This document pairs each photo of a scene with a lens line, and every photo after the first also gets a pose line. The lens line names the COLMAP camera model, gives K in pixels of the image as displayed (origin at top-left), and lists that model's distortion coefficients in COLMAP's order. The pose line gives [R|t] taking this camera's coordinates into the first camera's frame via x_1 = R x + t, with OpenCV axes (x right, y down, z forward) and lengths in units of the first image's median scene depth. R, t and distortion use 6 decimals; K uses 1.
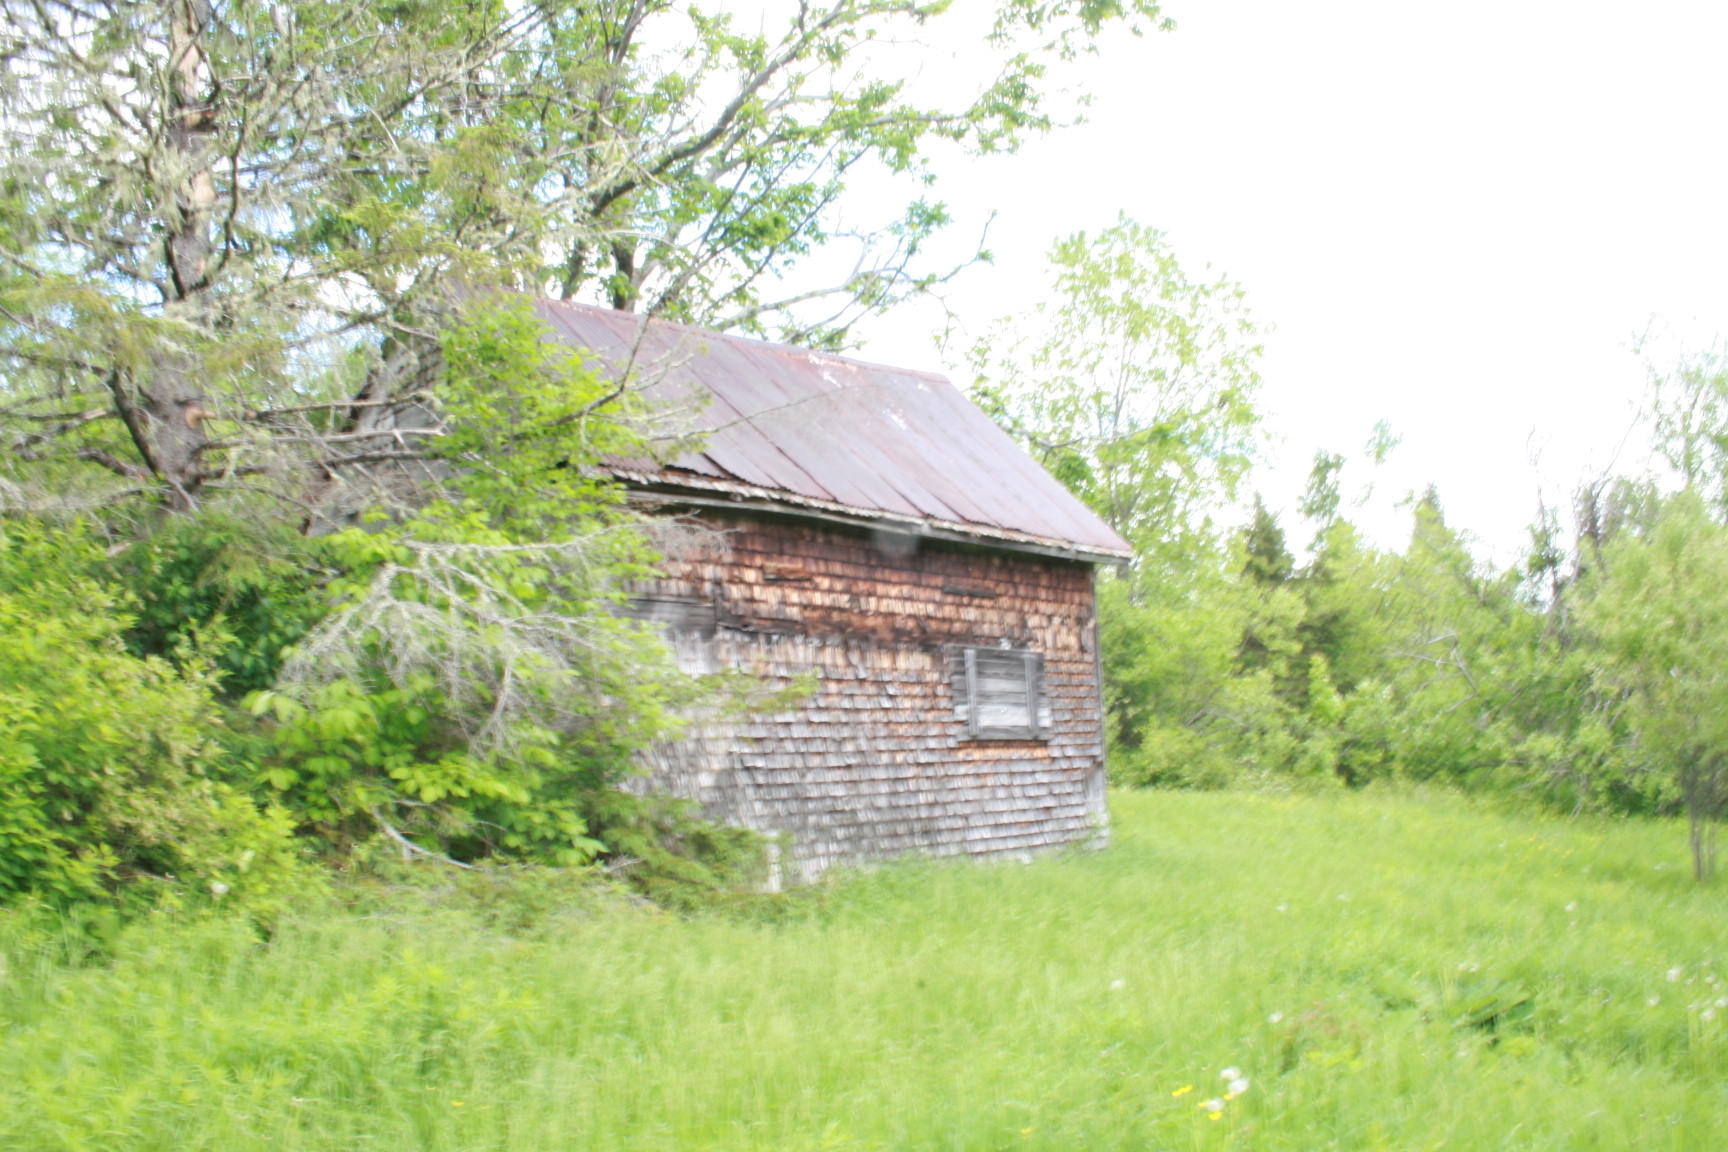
lens RADIAL K [[1432.8, 0, 871.8], [0, 1432.8, 602.0], [0, 0, 1]] dist [-0.157361, 0.144033]
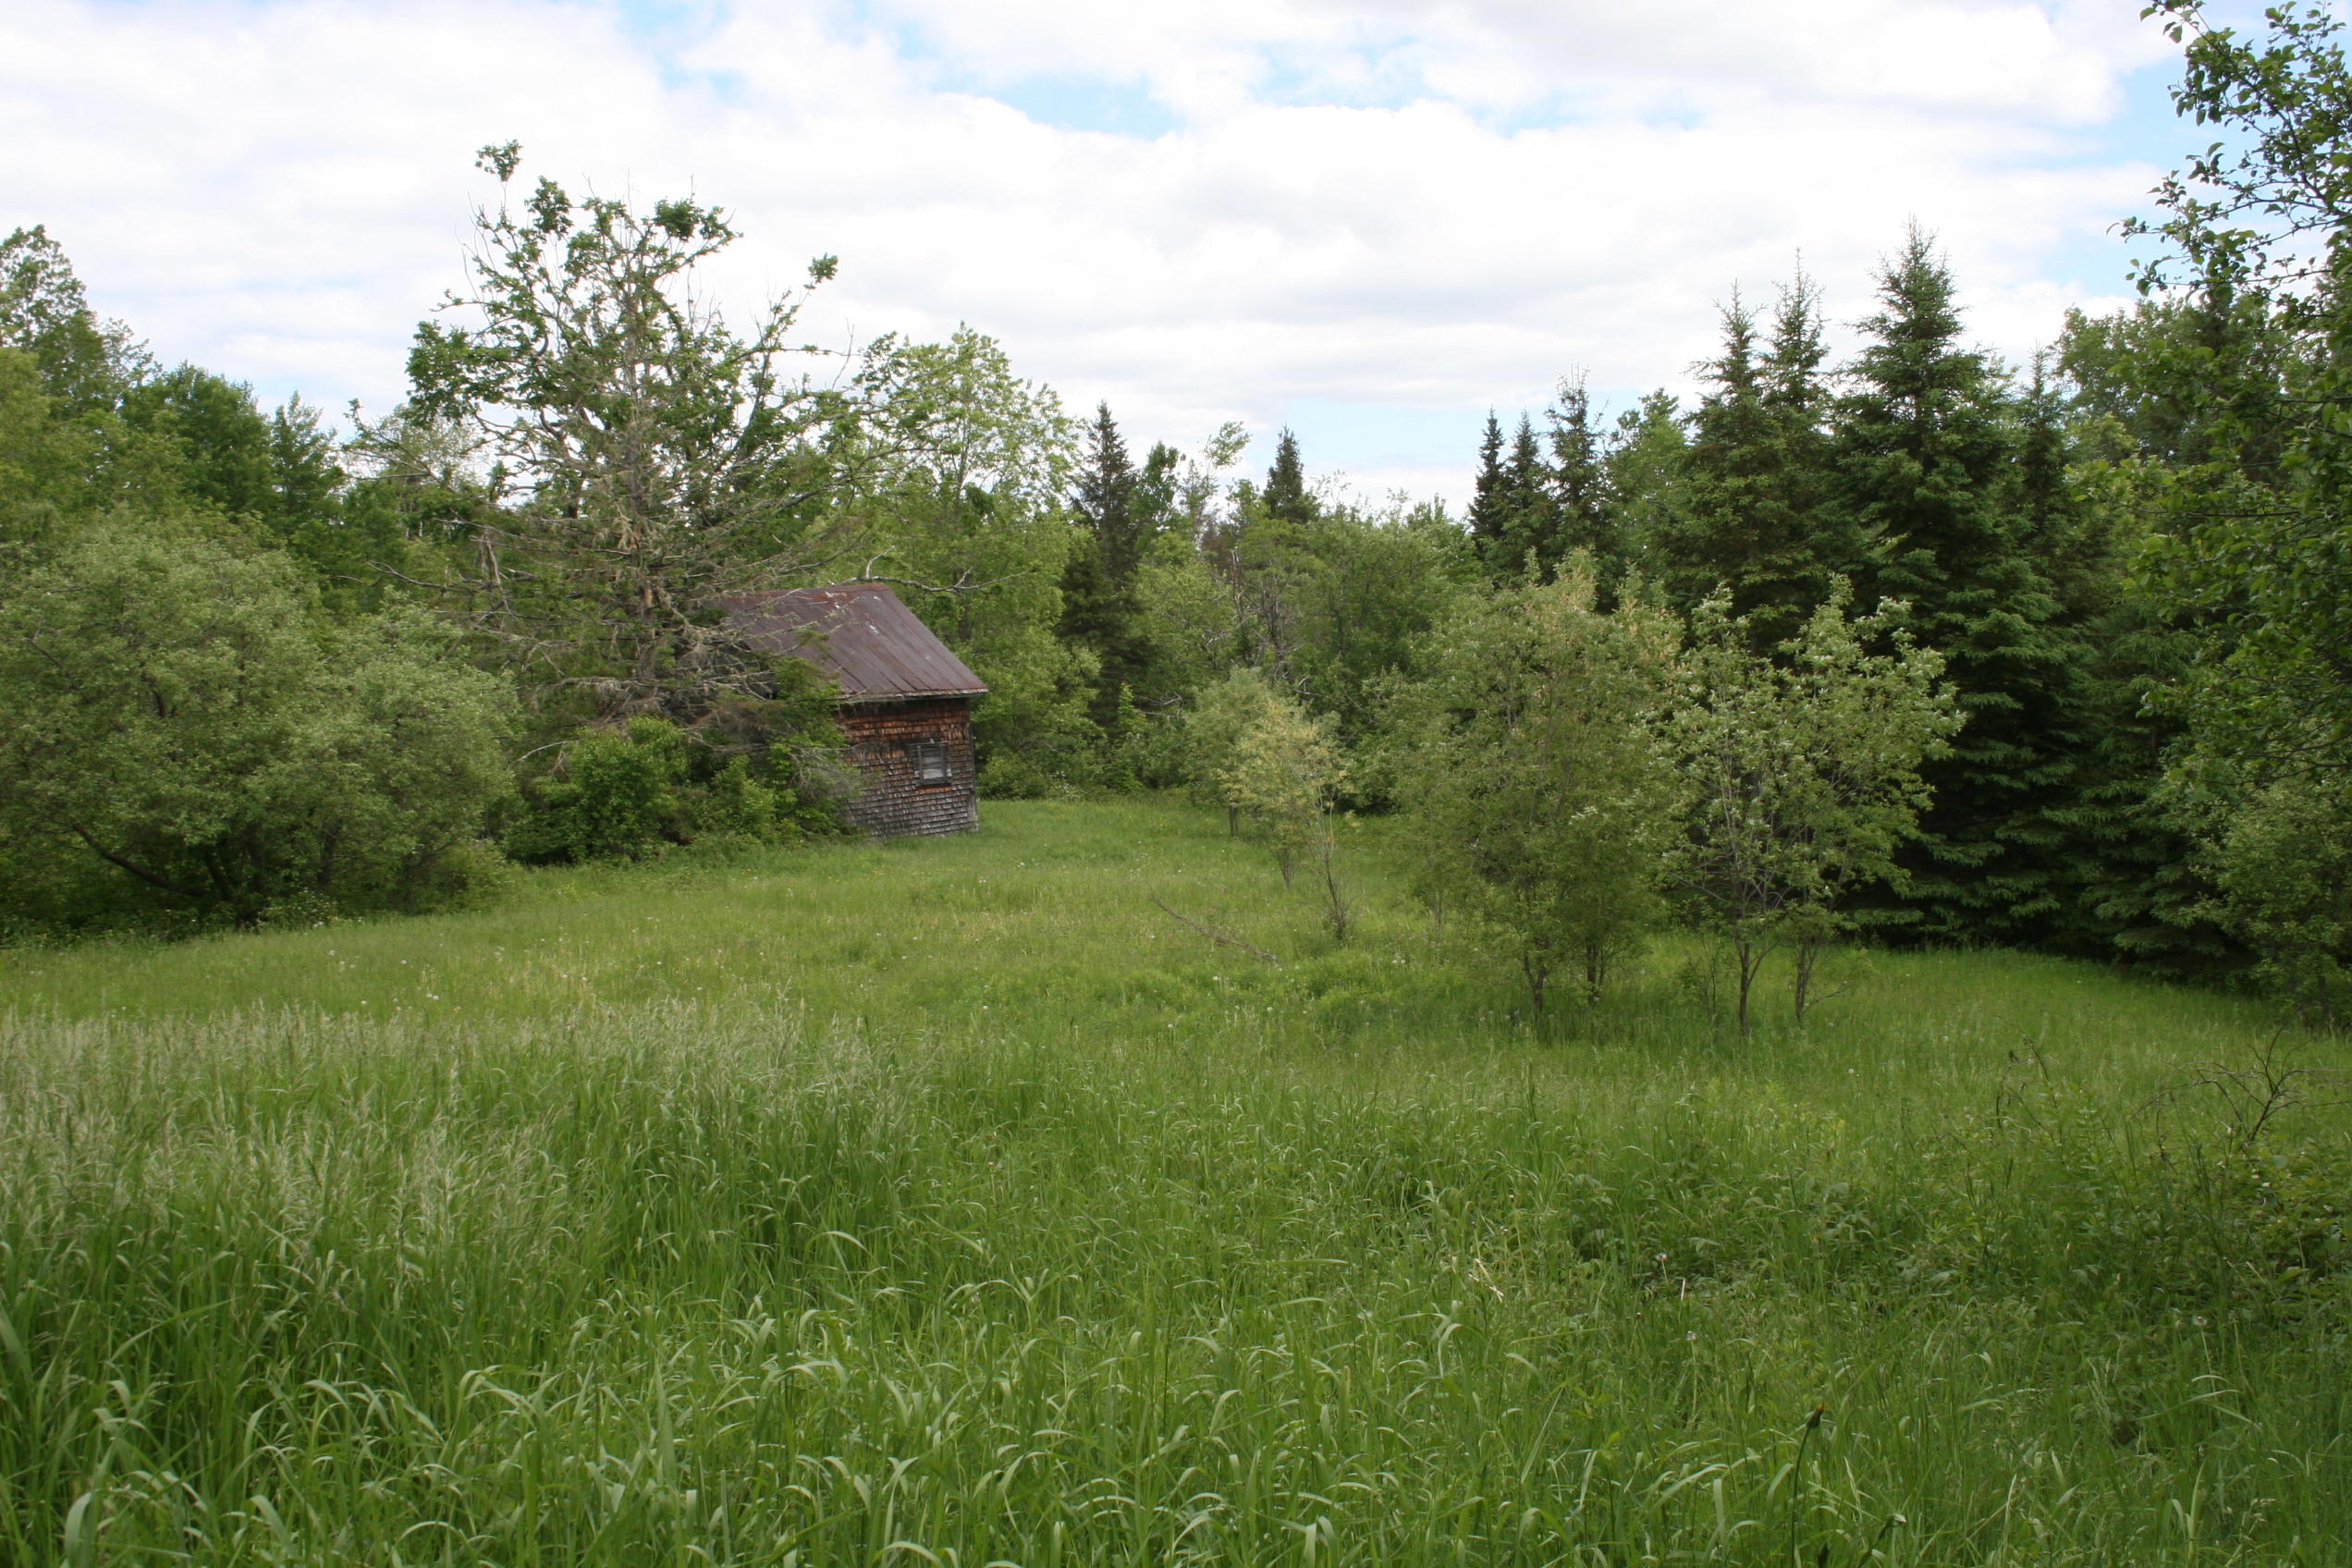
lens RADIAL K [[2710.1, 0, 1193.0], [0, 2710.1, 814.3], [0, 0, 1]] dist [-0.078947, 0.086351]
pose [[0.962034, -0.034118, 0.270790, -0.681587], [-0.006099, 0.989221, 0.146305, -0.491924], [-0.272862, -0.142402, 0.951456, -3.232157]]
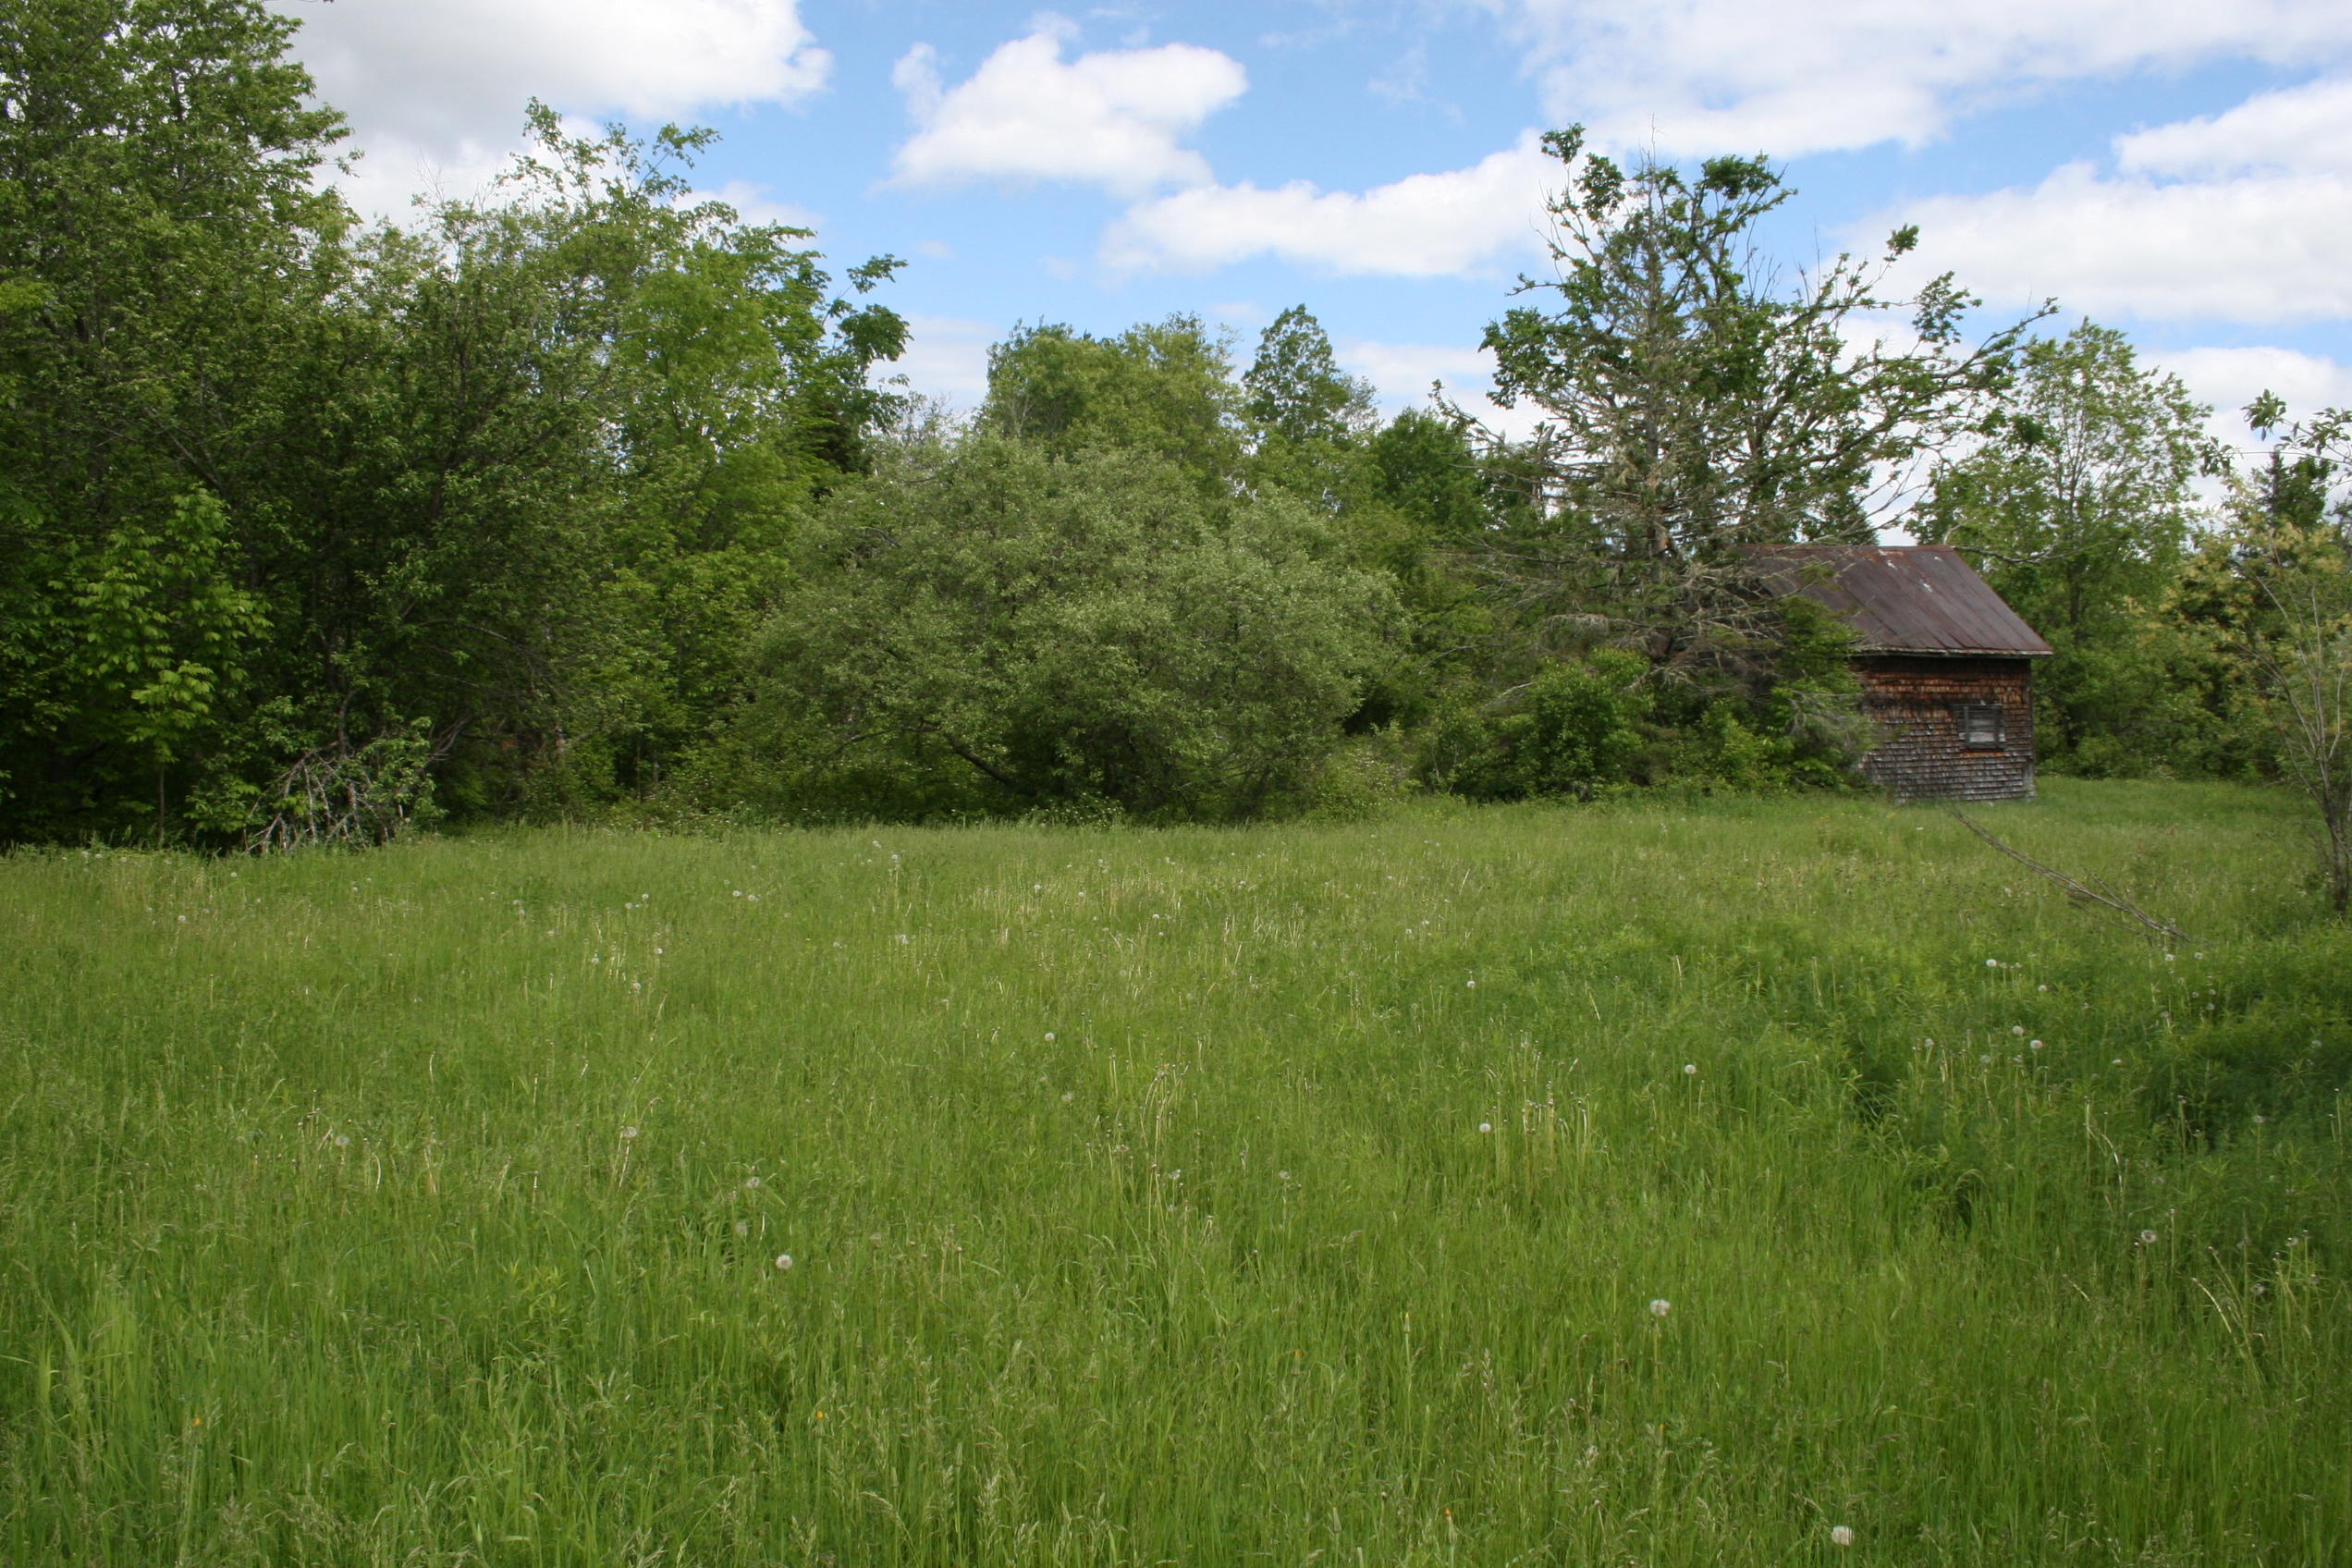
lens RADIAL K [[1950.2, 0, 1186.6], [0, 1950.2, 819.4], [0, 0, 1]] dist [-0.157361, 0.144033]
pose [[0.955831, 0.008522, -0.293794, -0.207999], [0.033385, 0.989963, 0.137329, -0.231543], [0.292016, -0.141071, 0.945952, -2.075566]]
